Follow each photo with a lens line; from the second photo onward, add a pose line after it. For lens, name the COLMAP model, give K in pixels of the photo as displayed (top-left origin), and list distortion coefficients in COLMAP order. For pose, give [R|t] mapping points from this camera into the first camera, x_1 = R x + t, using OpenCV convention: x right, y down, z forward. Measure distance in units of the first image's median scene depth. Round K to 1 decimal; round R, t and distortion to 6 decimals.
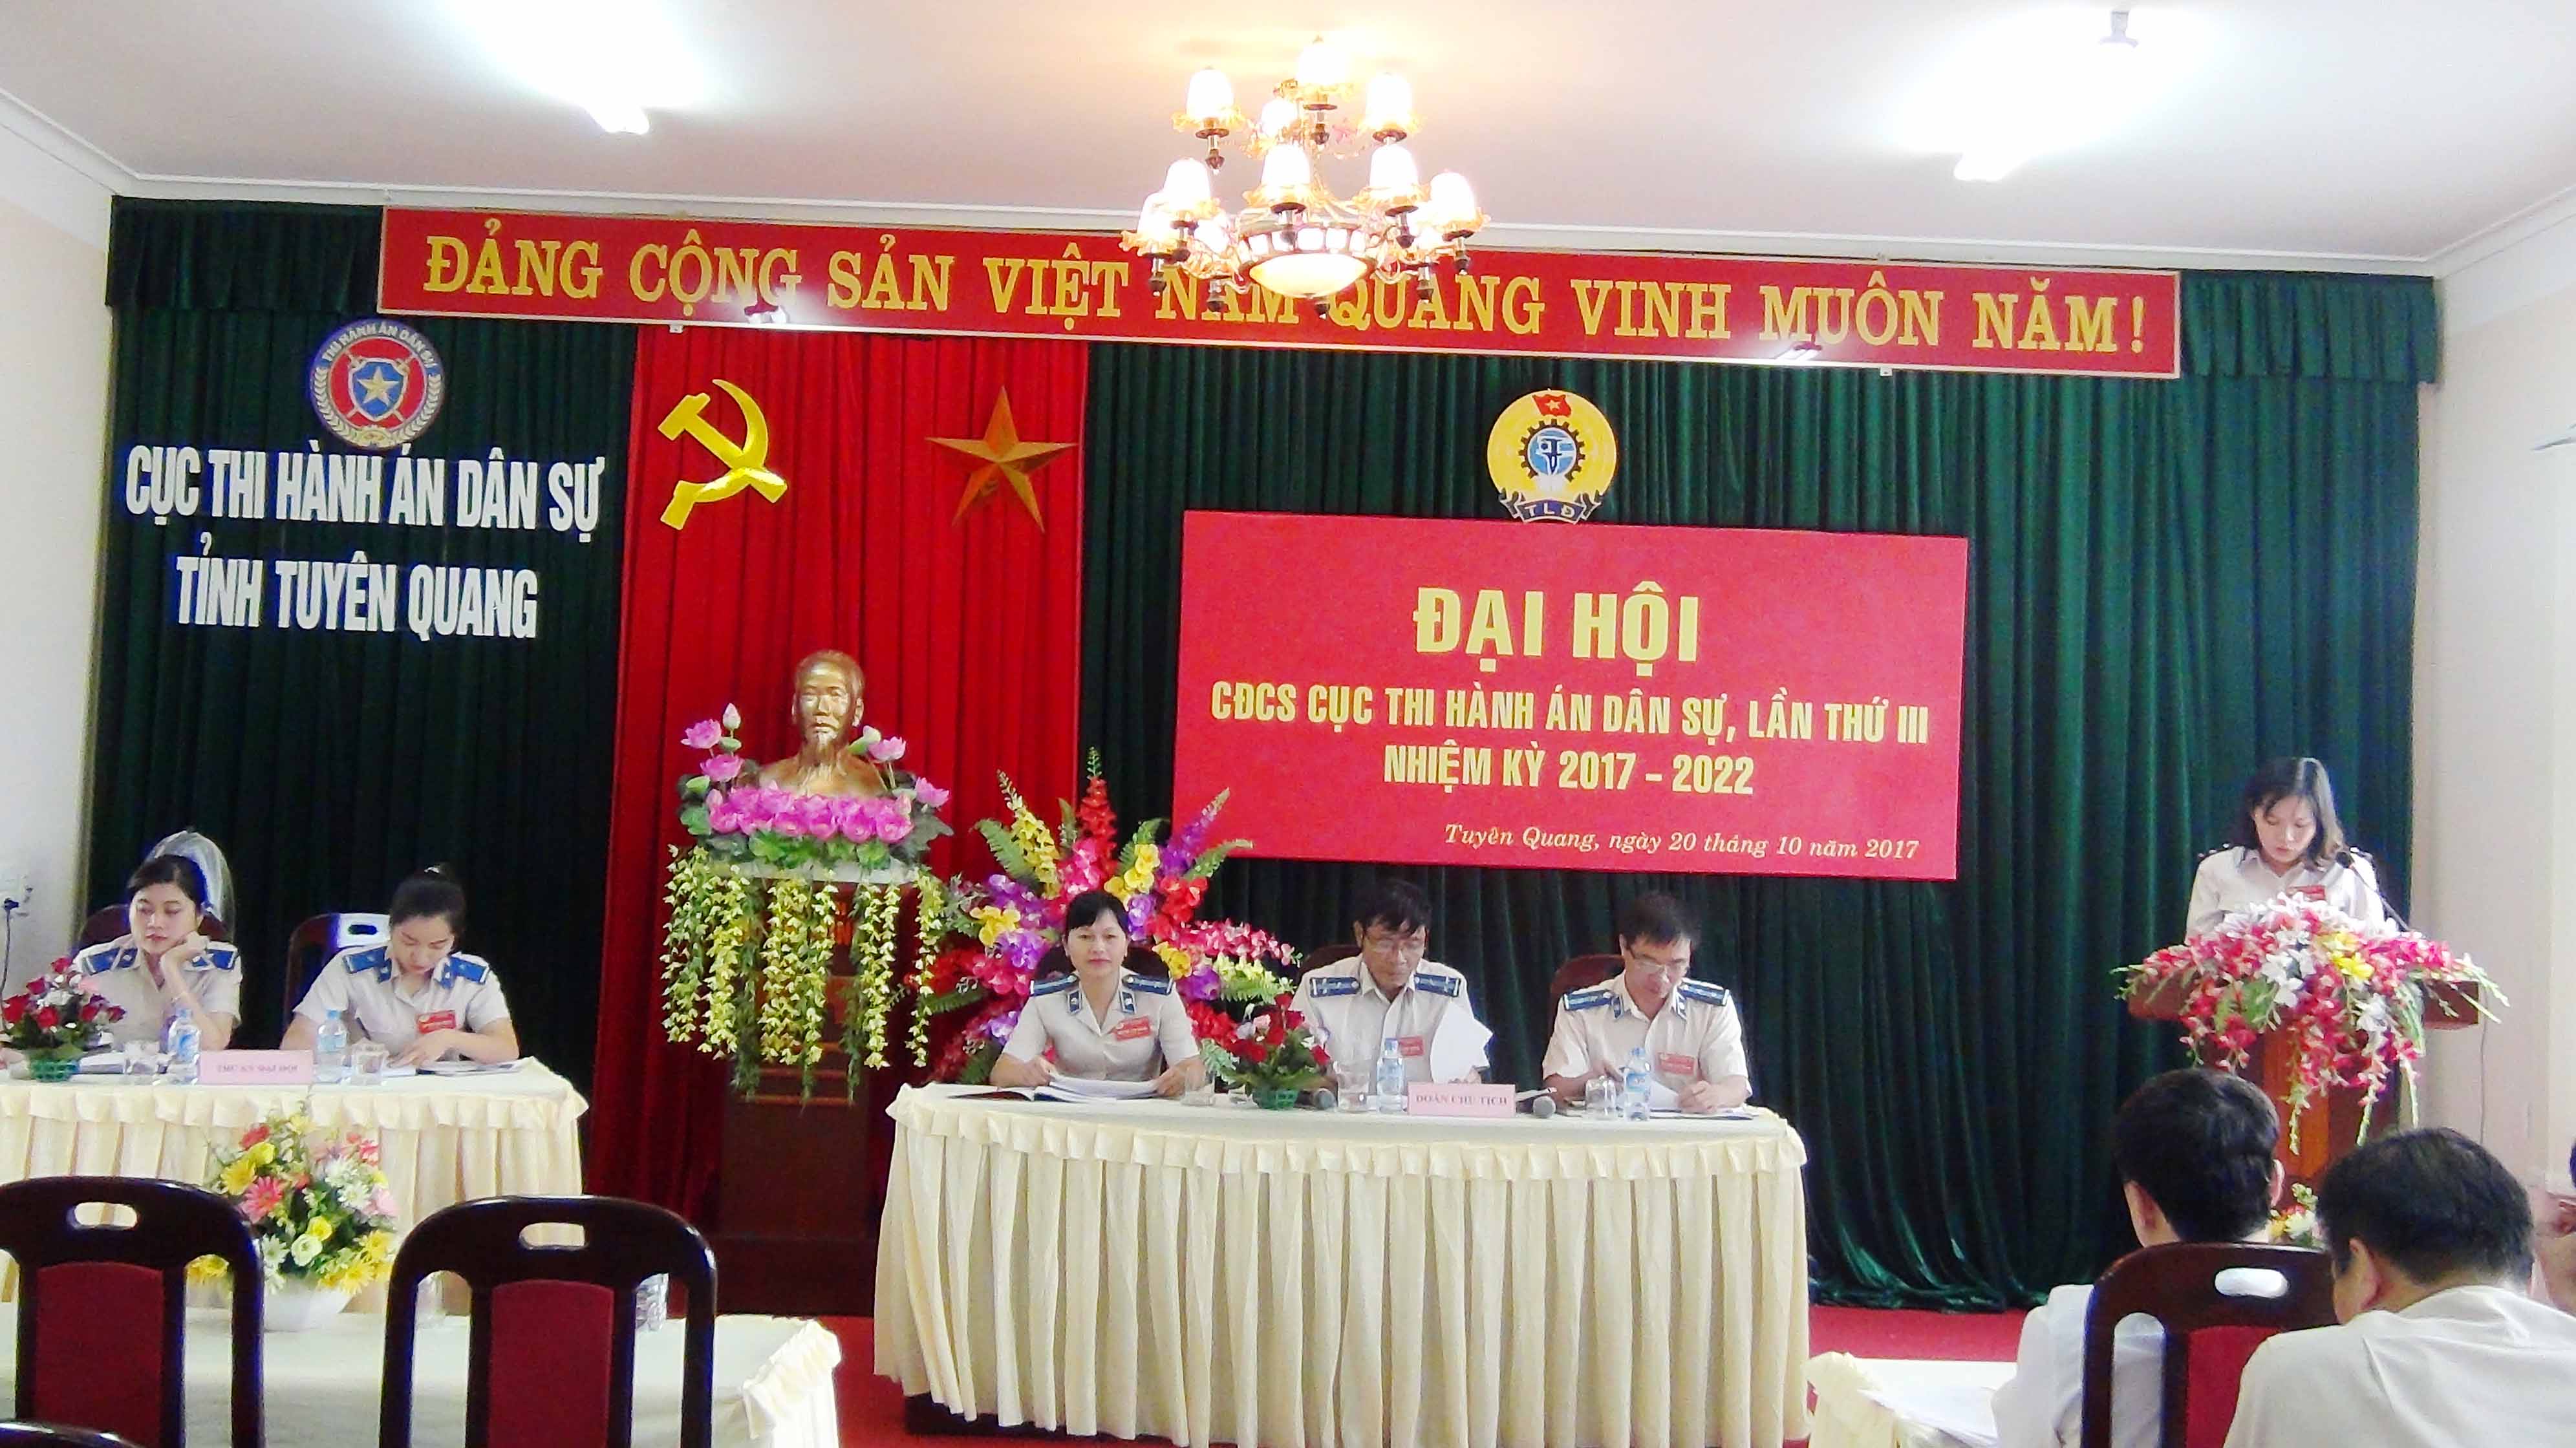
lens RADIAL K [[2717.9, 0, 1291.3], [0, 2717.9, 730.2], [0, 0, 1]] dist [0.003665, 0.000000]
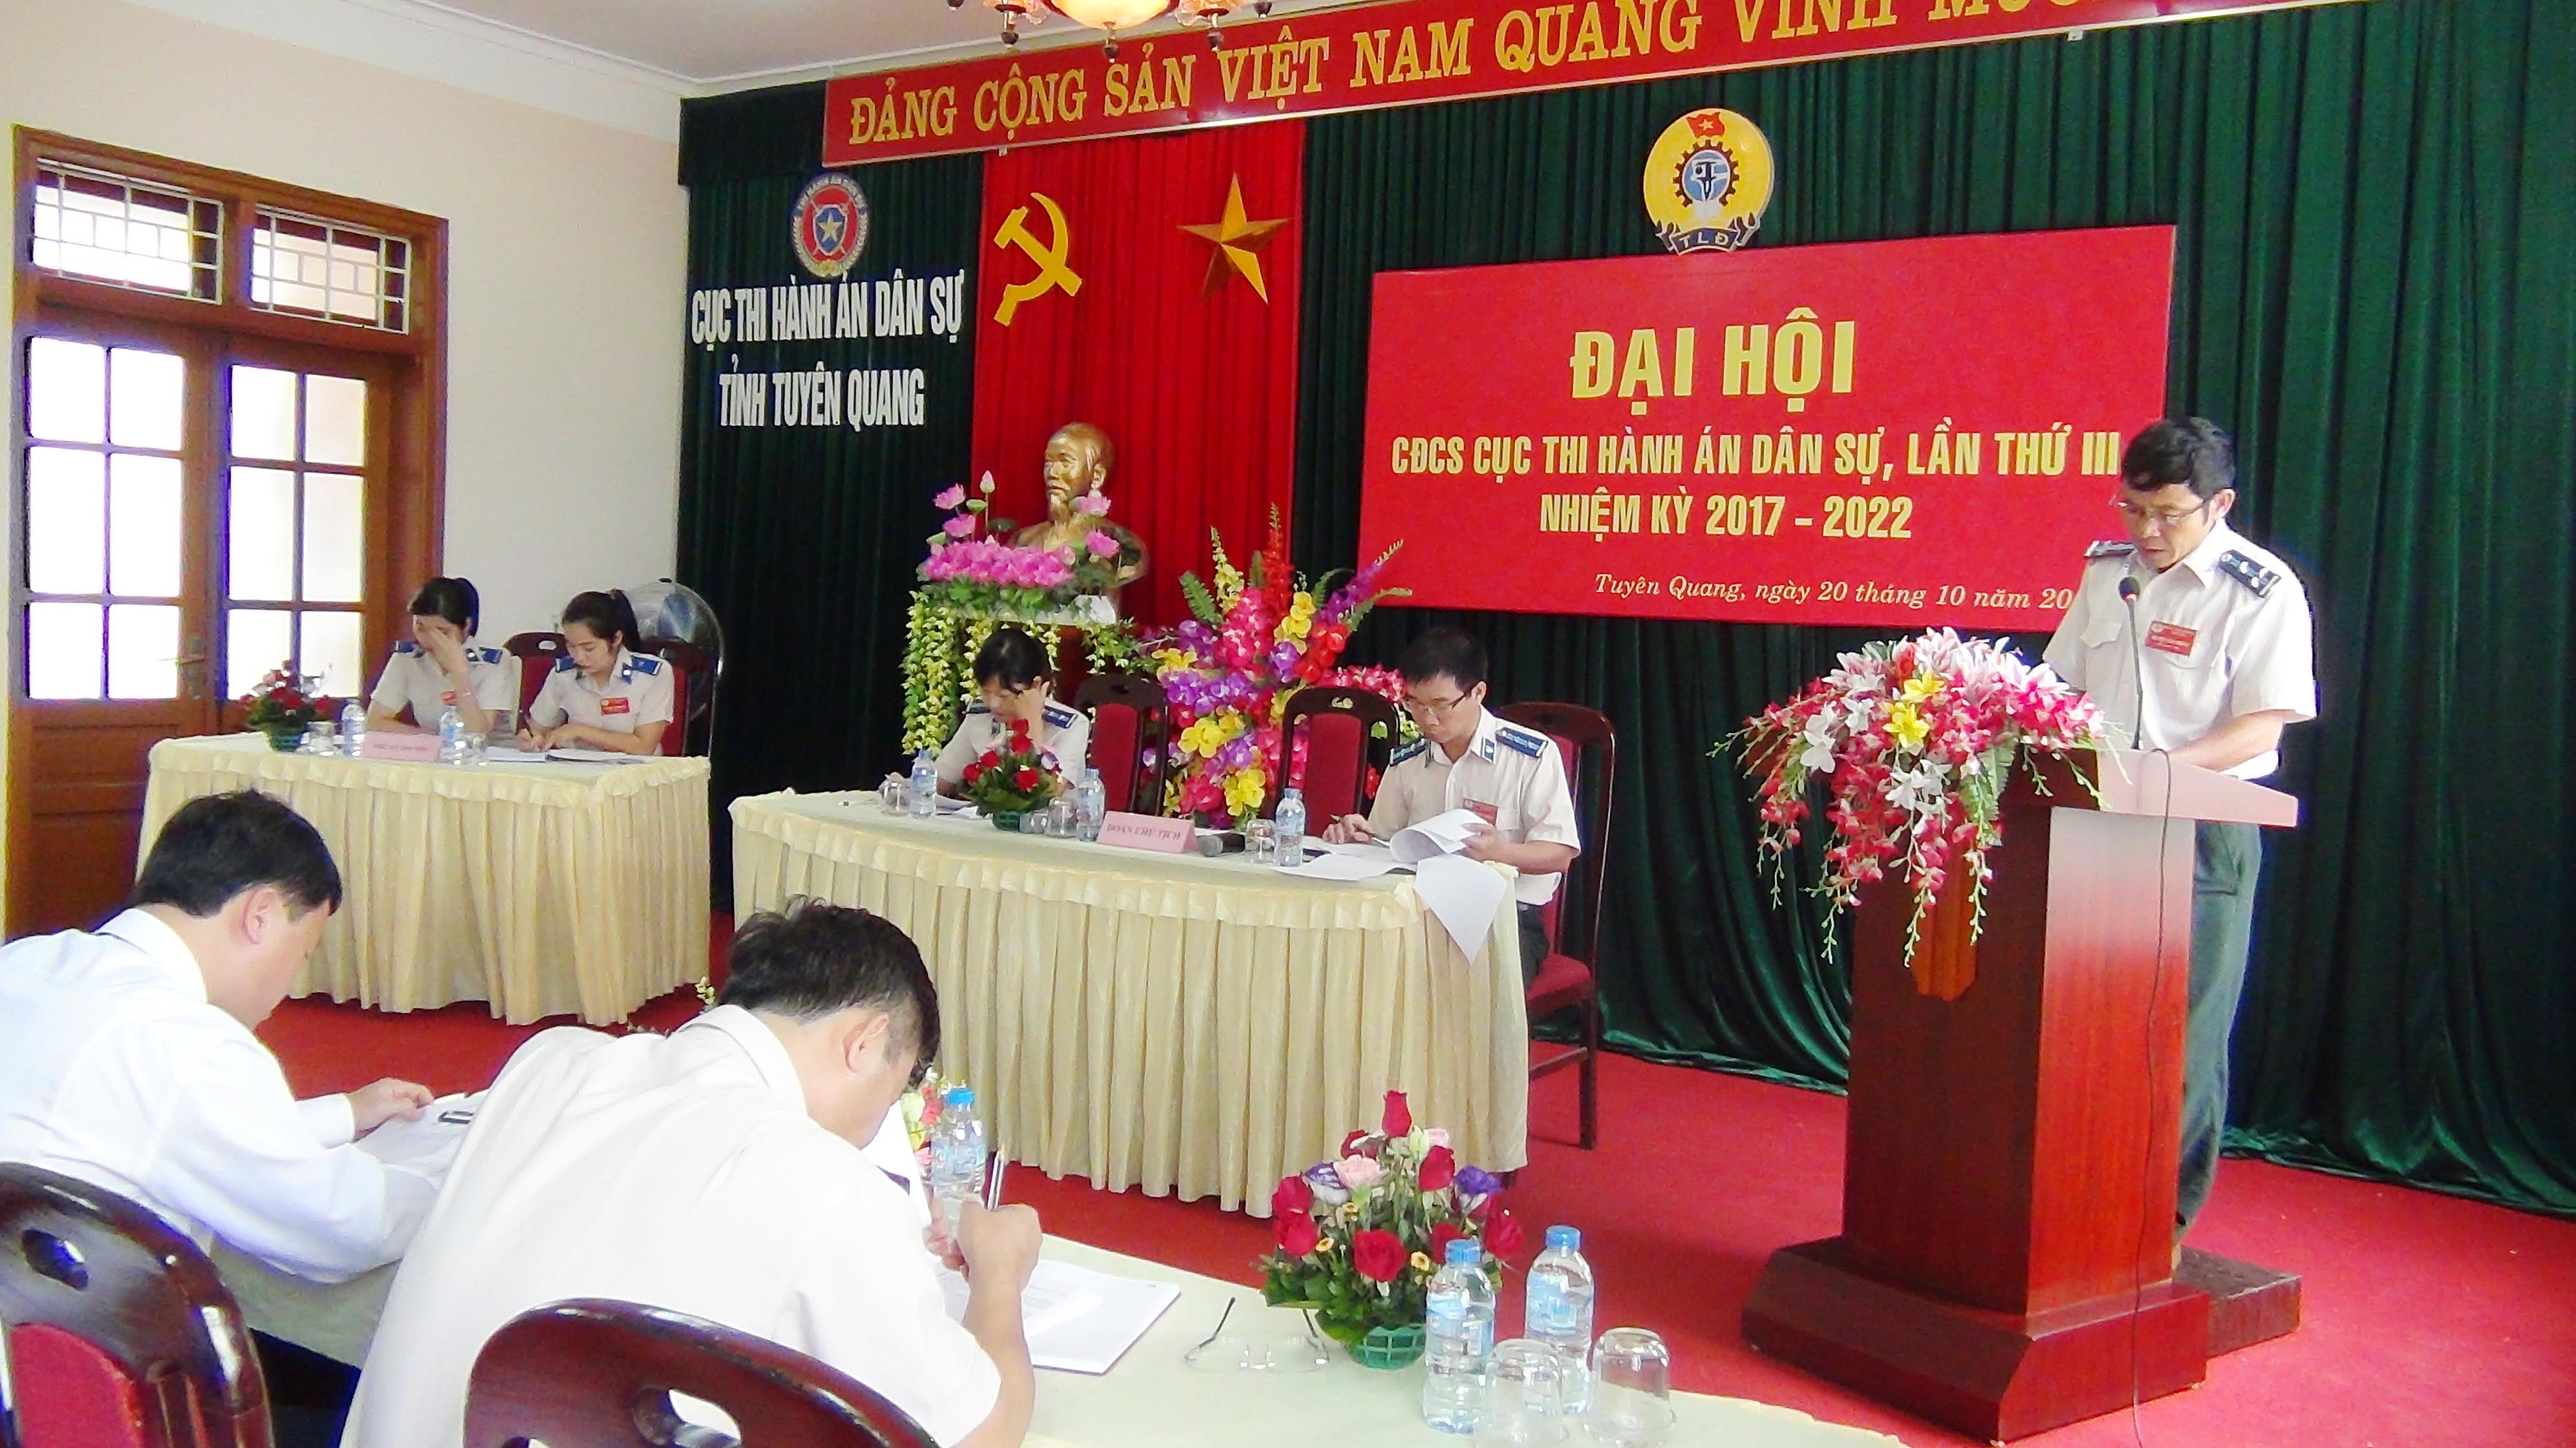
lens RADIAL K [[2156.3, 0, 1294.6], [0, 2156.3, 737.7], [0, 0, 1]] dist [0.014015, -0.019560]
pose [[0.818619, 0.037274, -0.573126, 0.416170], [0.011006, 0.996690, 0.080542, 0.029581], [0.574231, -0.072240, 0.815500, 0.297193]]
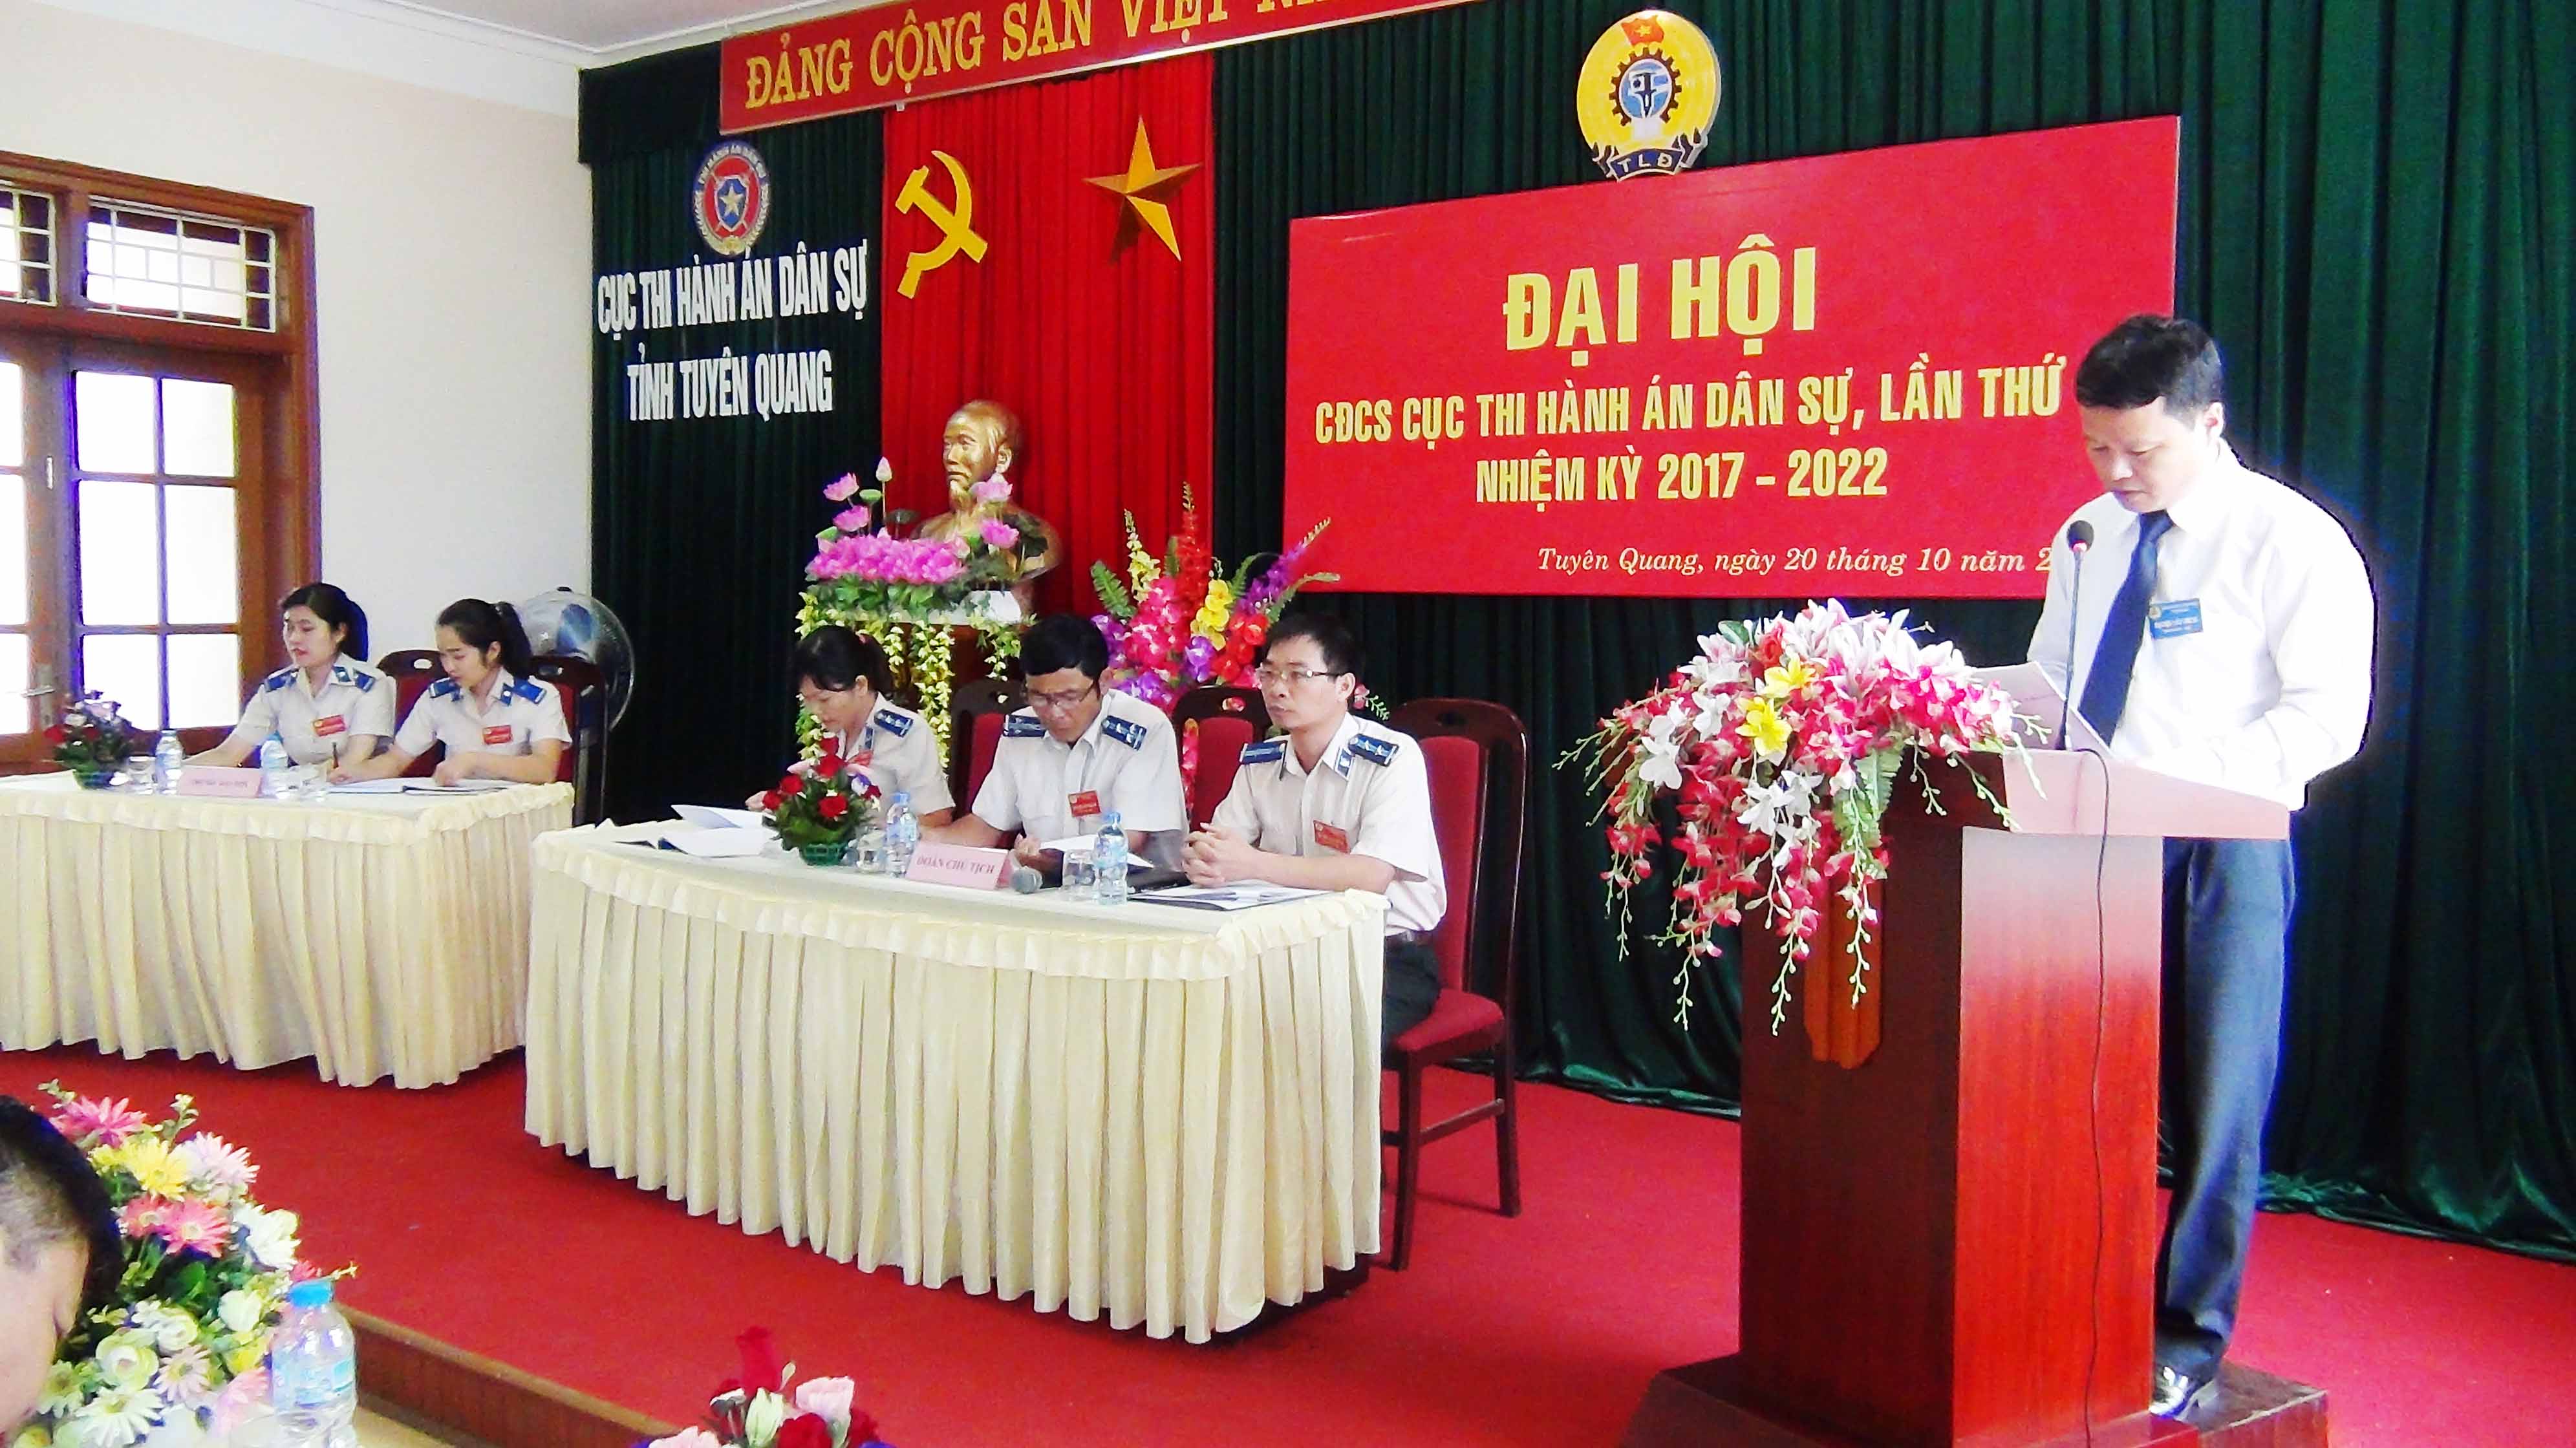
lens RADIAL K [[2156.3, 0, 1293.2], [0, 2156.3, 739.6], [0, 0, 1]] dist [0.014015, -0.019560]
pose [[0.789987, 0.017878, -0.612863, 0.417087], [0.043500, 0.995422, 0.085110, 0.033285], [0.611578, -0.093895, 0.785592, 0.405693]]
